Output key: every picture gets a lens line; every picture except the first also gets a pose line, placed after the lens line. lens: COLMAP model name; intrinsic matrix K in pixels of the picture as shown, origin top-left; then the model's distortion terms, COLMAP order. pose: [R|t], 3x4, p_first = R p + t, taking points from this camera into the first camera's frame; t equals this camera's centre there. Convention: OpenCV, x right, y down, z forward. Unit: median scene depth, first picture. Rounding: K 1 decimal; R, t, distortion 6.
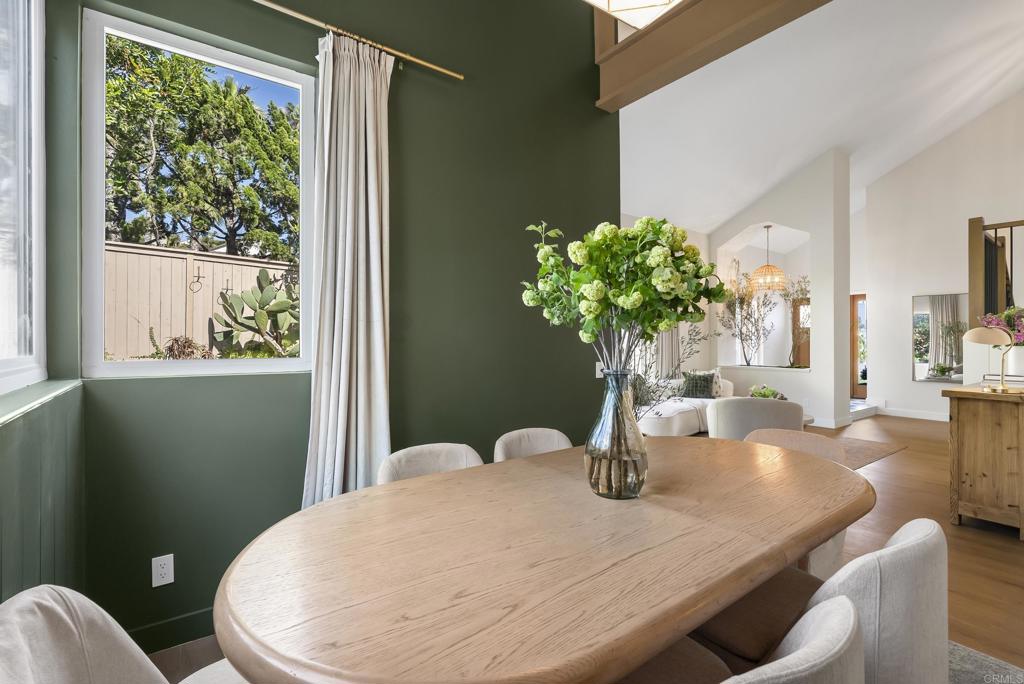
lens RADIAL K [[466.4, 0, 511.1], [0, 466.4, 331.4], [0, 0, 1]] dist [0.000095, 0.000019]
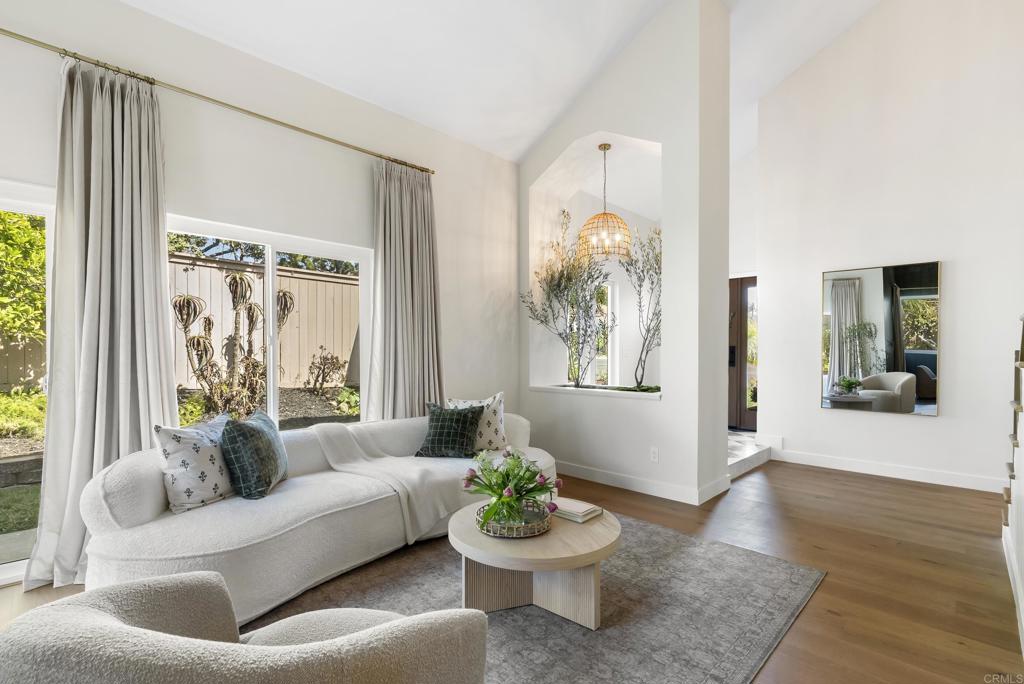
lens RADIAL K [[485.3, 0, 514.3], [0, 485.3, 352.6], [0, 0, 1]] dist [0.000105, 0.000124]
pose [[0.984348, -0.002755, 0.176214, 0.324821], [-0.000328, 0.999847, 0.017467, 0.020368], [-0.176236, -0.017251, 0.984197, 0.411454]]
